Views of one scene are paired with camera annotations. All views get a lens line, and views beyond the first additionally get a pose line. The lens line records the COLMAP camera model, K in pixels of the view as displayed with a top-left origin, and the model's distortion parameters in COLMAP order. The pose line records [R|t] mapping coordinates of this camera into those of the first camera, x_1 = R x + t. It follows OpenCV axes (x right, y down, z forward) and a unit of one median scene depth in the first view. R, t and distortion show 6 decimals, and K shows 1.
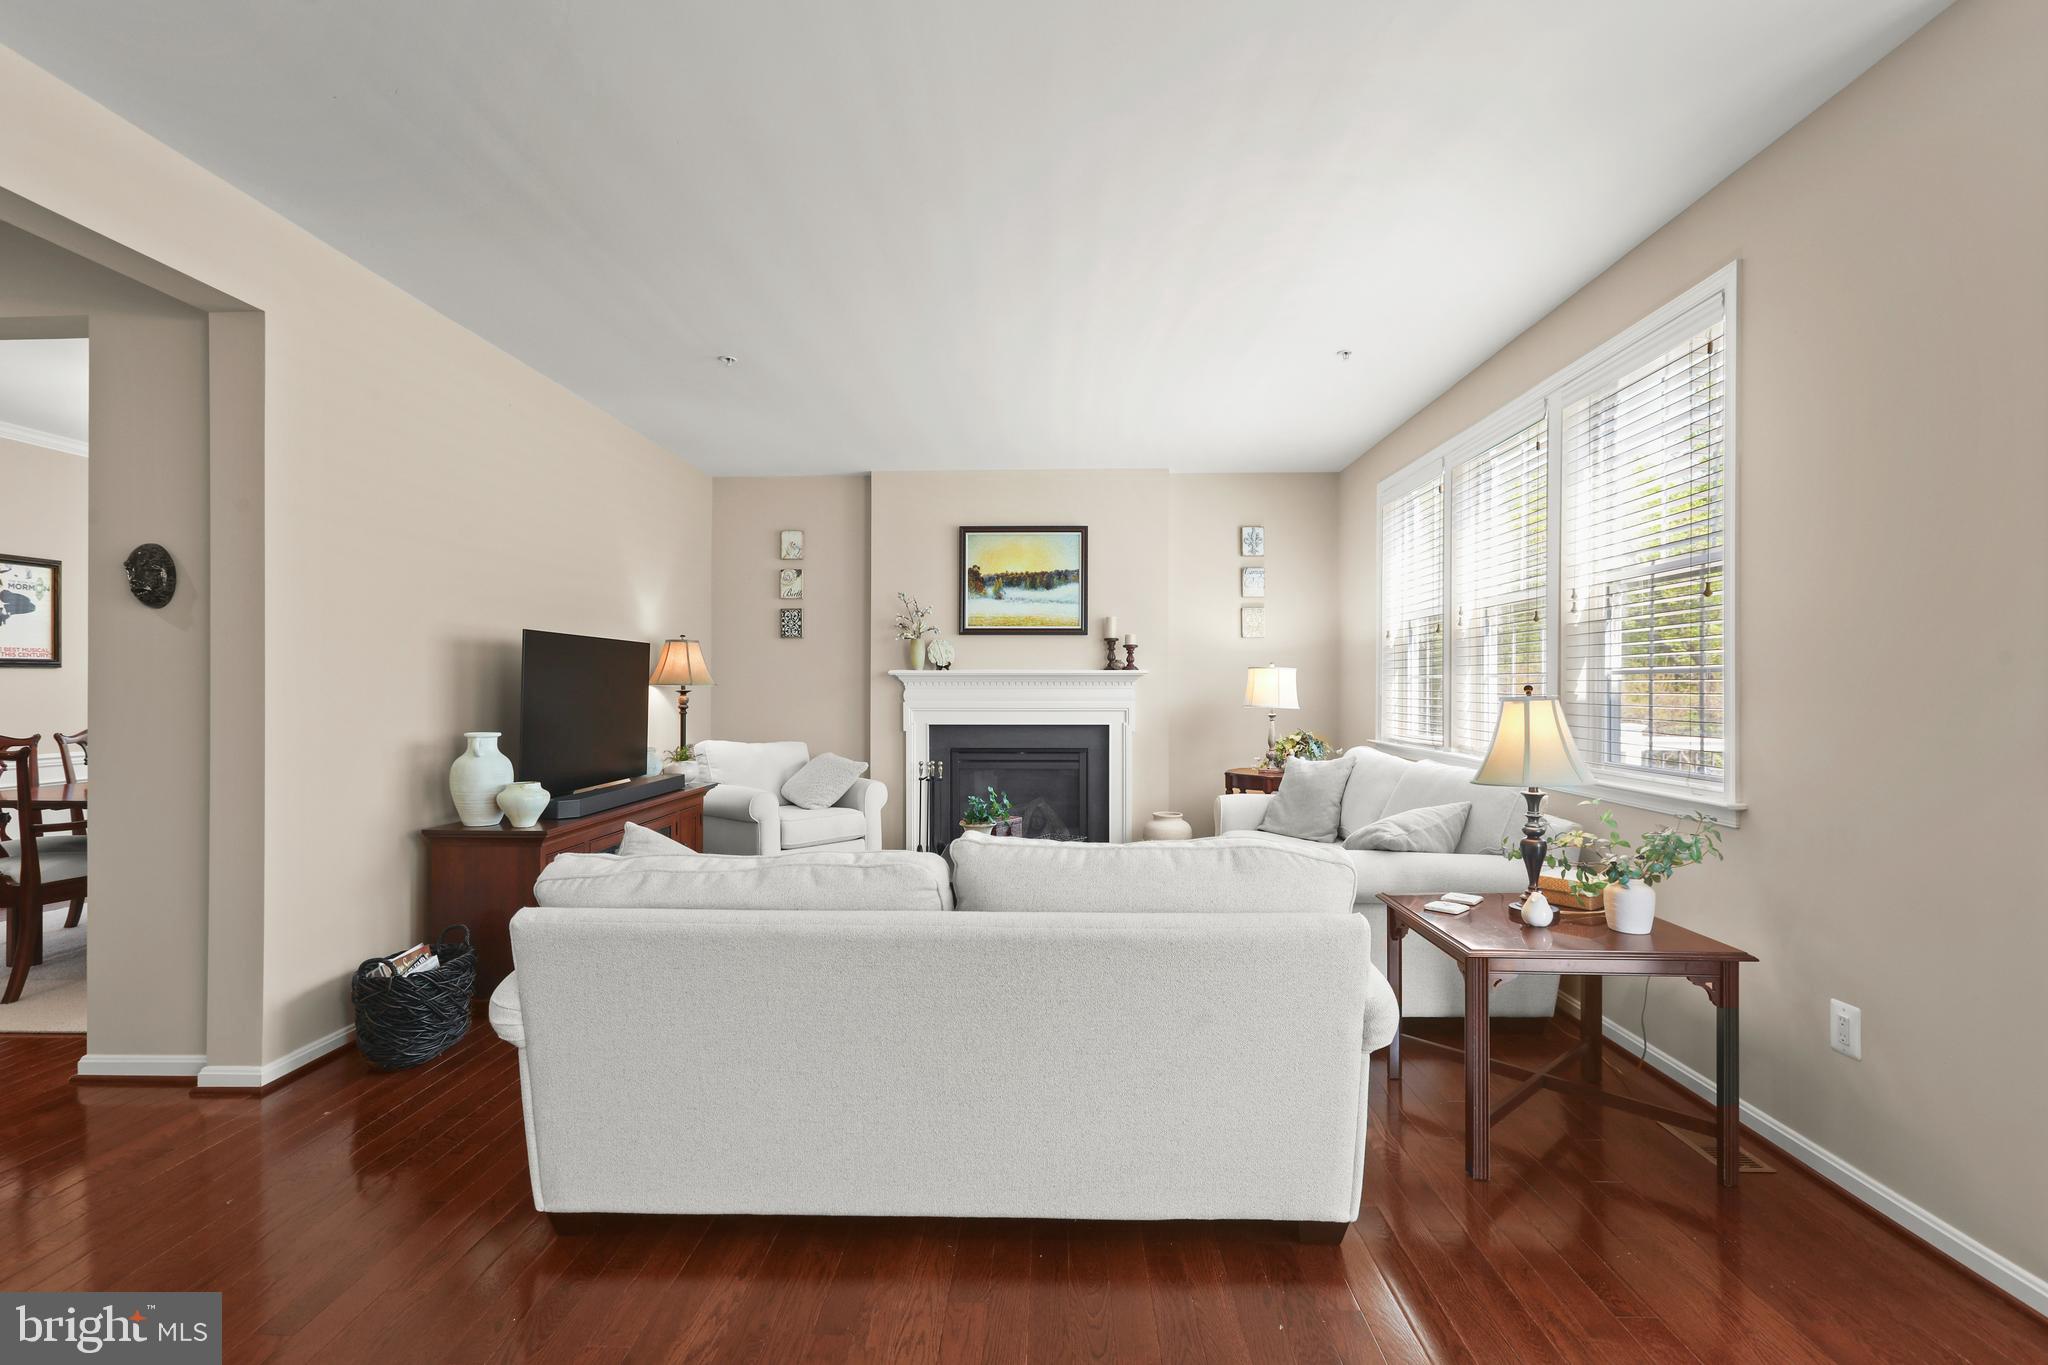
lens RADIAL K [[947.9, 0, 1023.5], [0, 947.9, 676.5], [0, 0, 1]] dist [-0.012299, 0.006312]
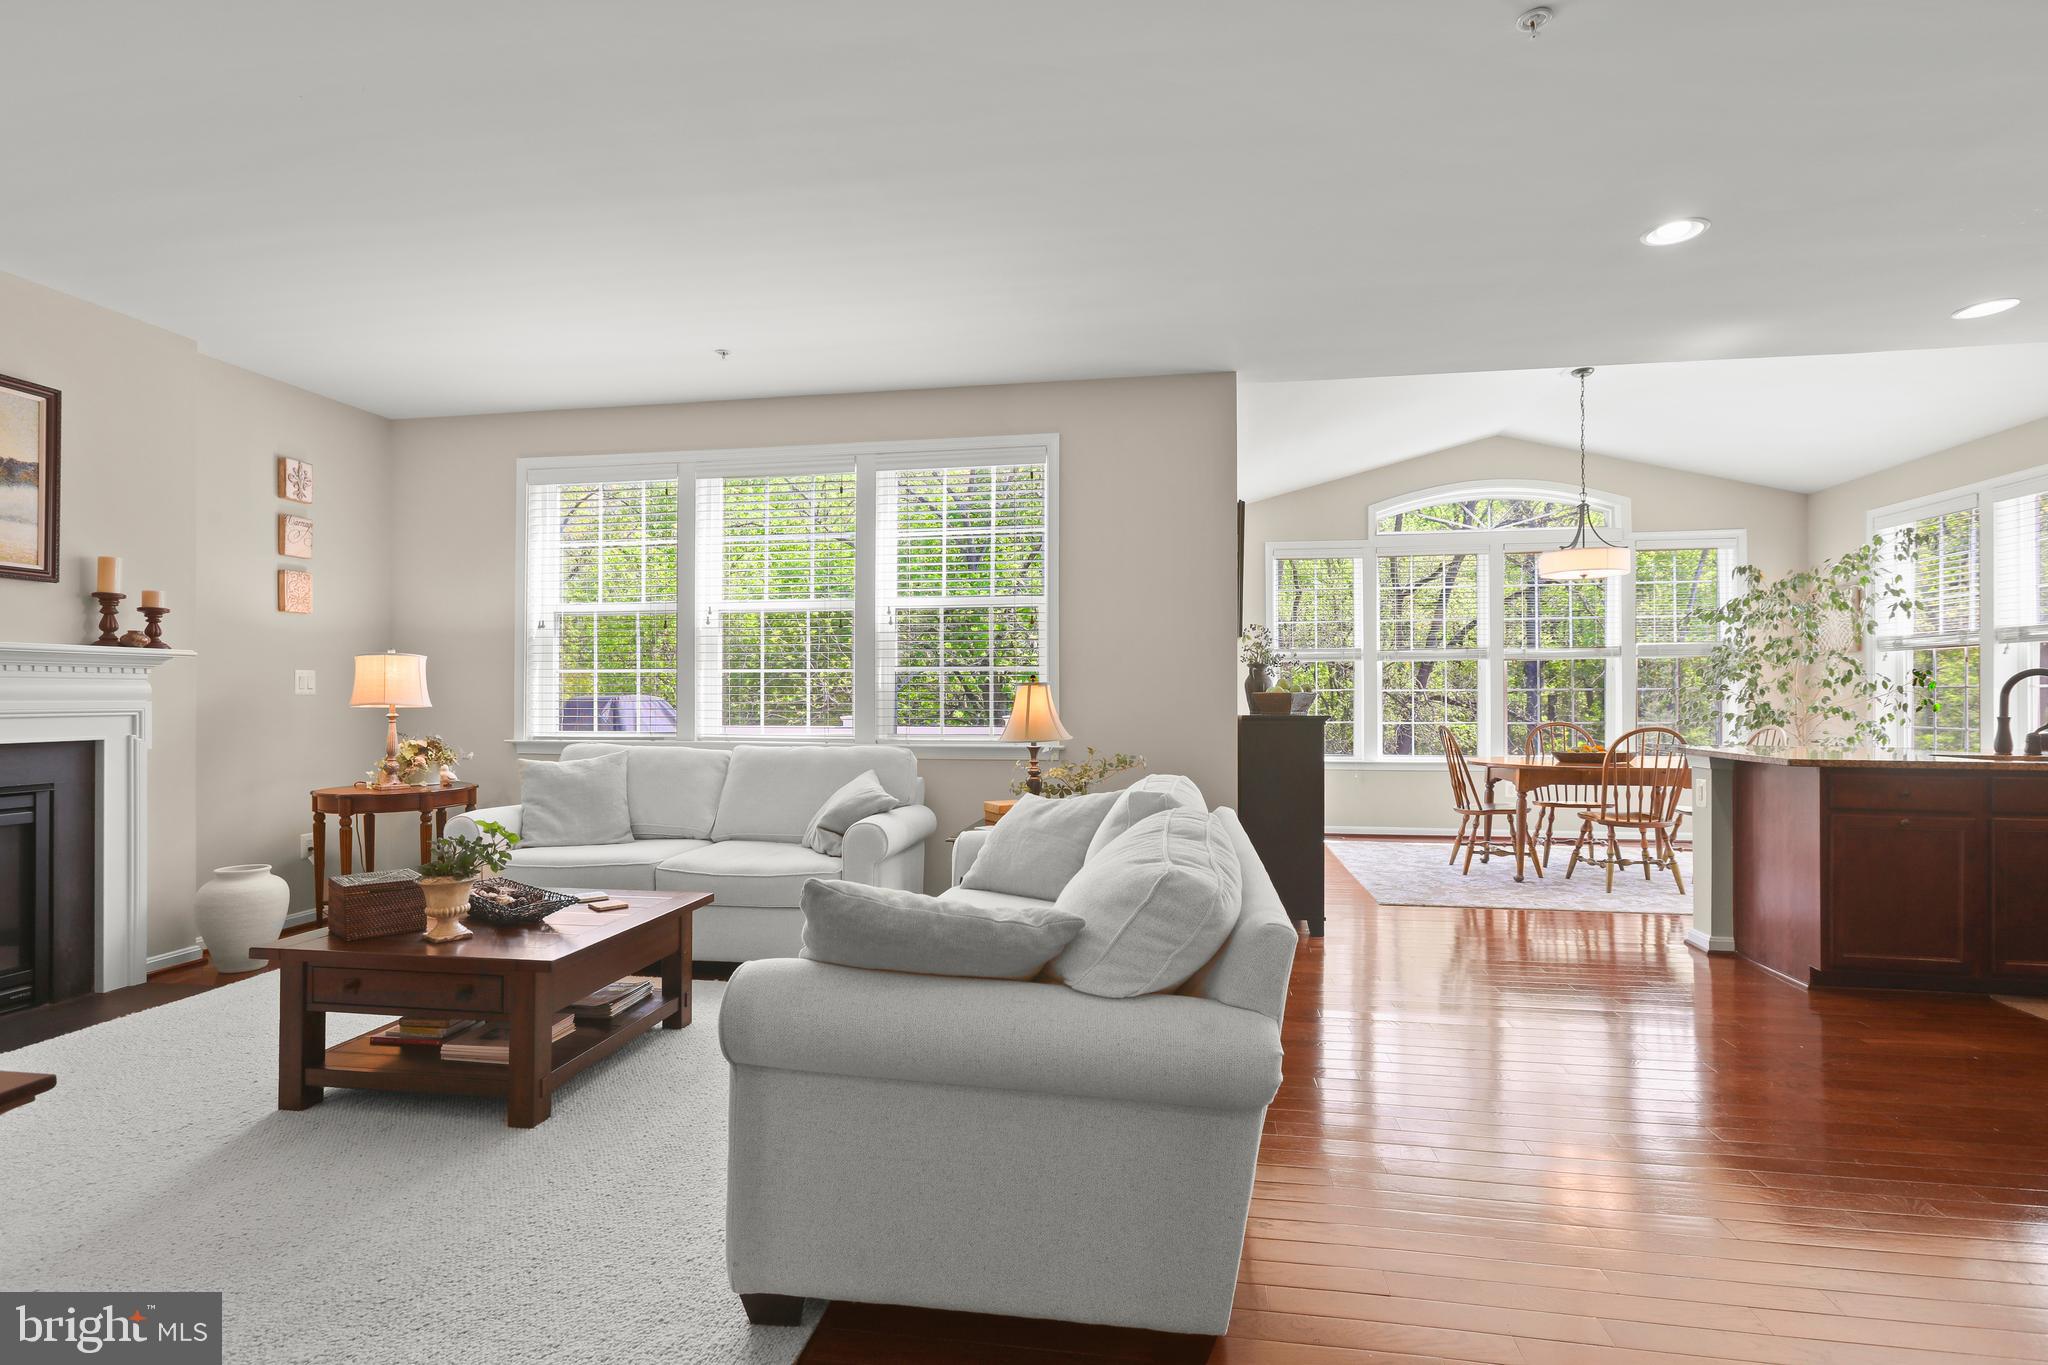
lens RADIAL K [[947.9, 0, 1015.4], [0, 947.9, 694.7], [0, 0, 1]] dist [-0.012299, 0.006312]
pose [[0.149828, 0.003487, 0.988706, -0.405252], [-0.008620, 0.999960, -0.002221, 0.019574], [-0.988675, -0.008190, 0.149852, 0.348491]]
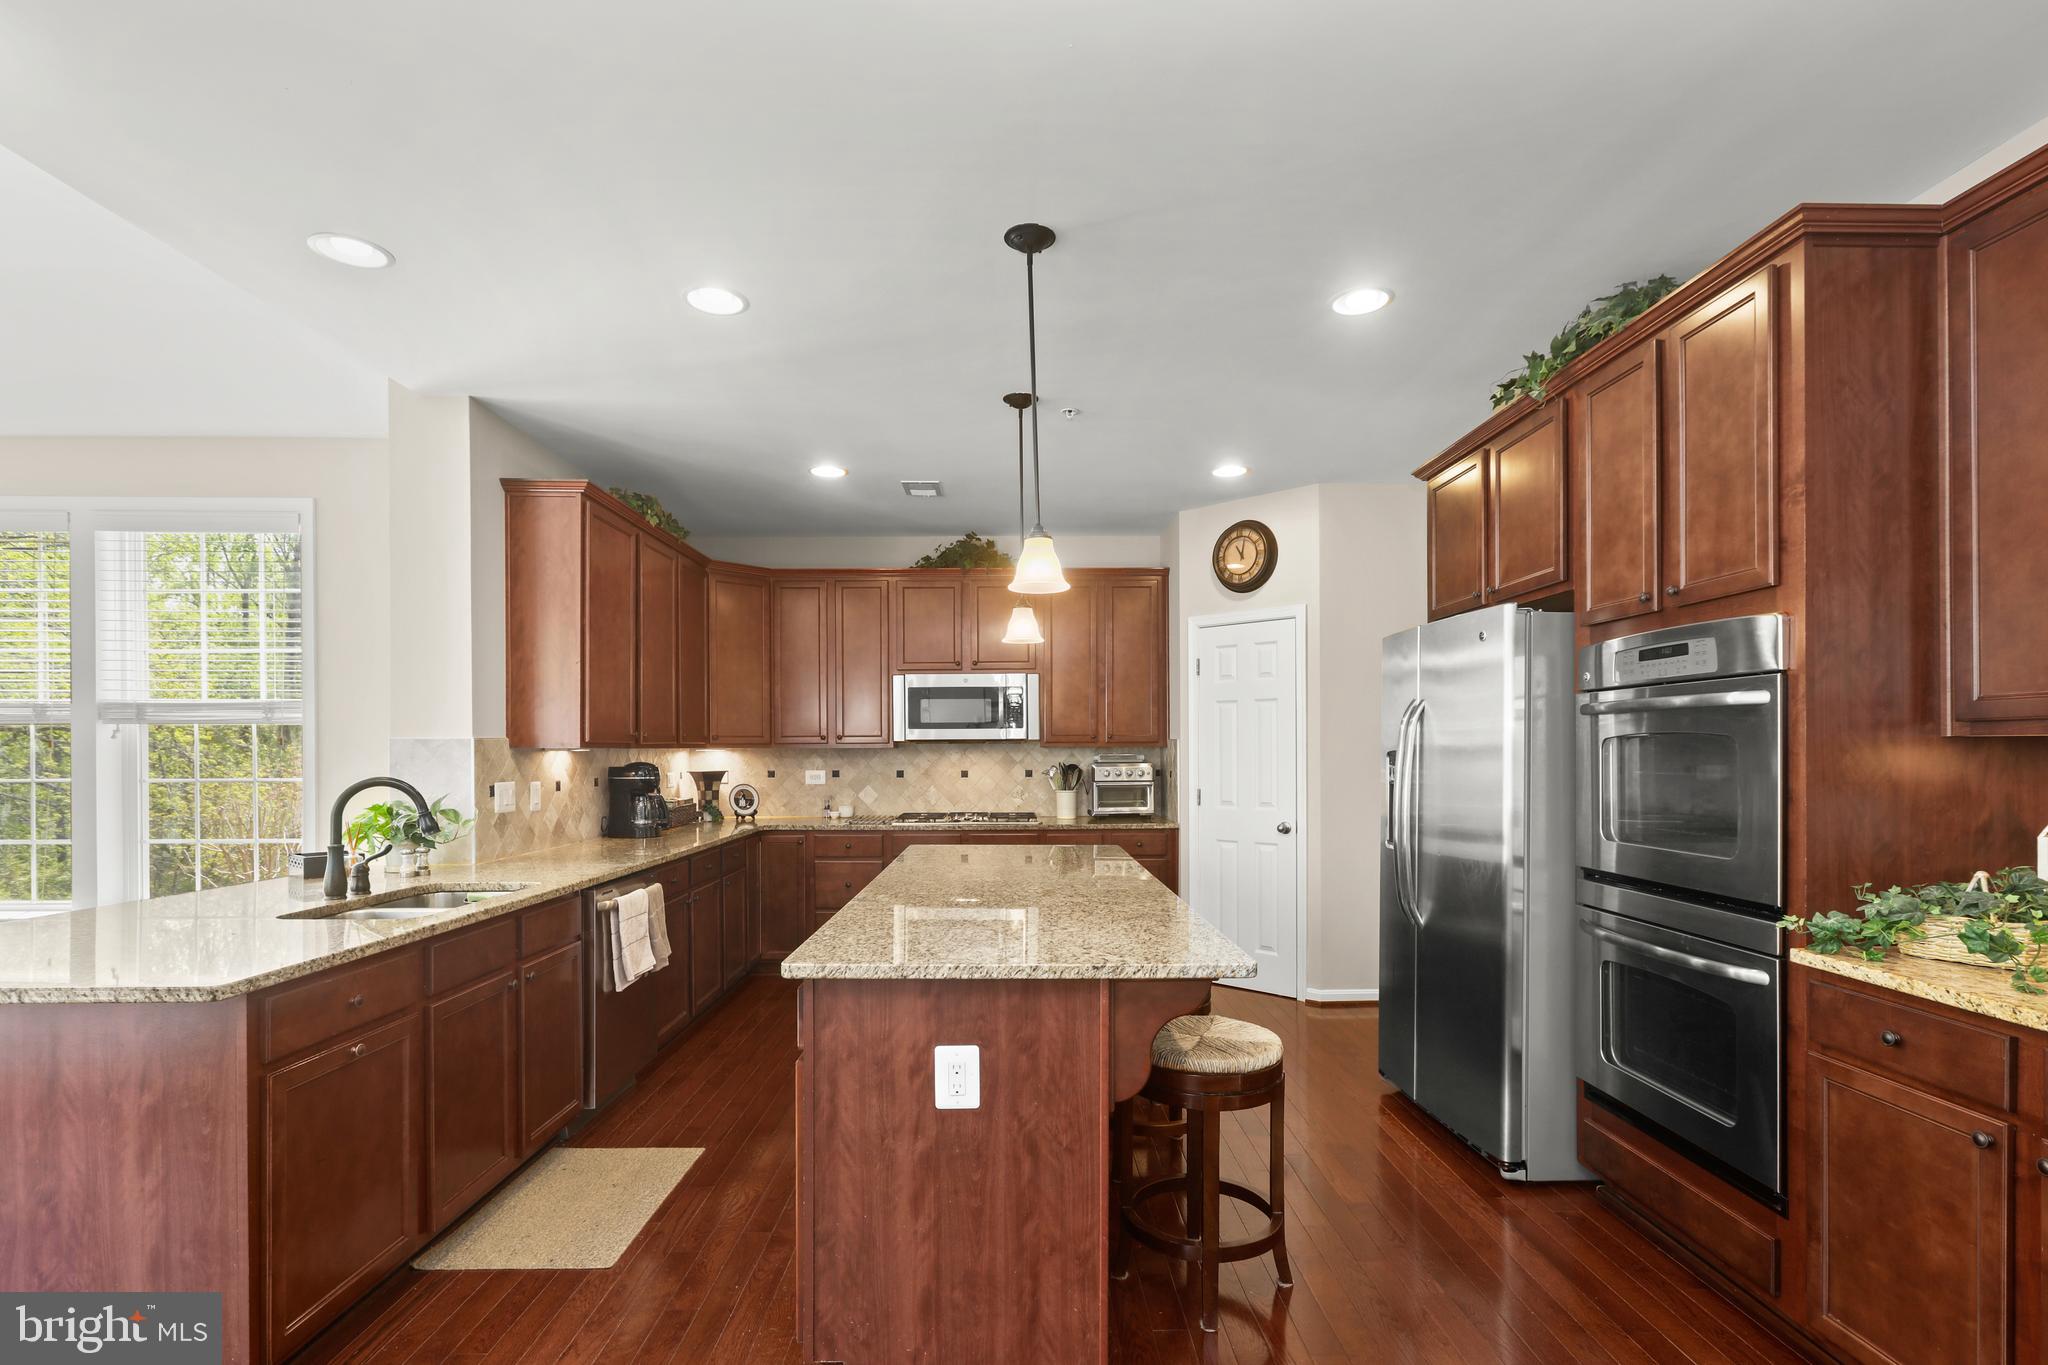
lens RADIAL K [[947.9, 0, 1018.3], [0, 947.9, 759.0], [0, 0, 1]] dist [-0.012299, 0.006312]
pose [[-0.998771, 0.003548, -0.049435, -0.001648], [0.003573, 0.999994, -0.000421, -0.010228], [0.049433, -0.000597, -0.998777, 0.255102]]
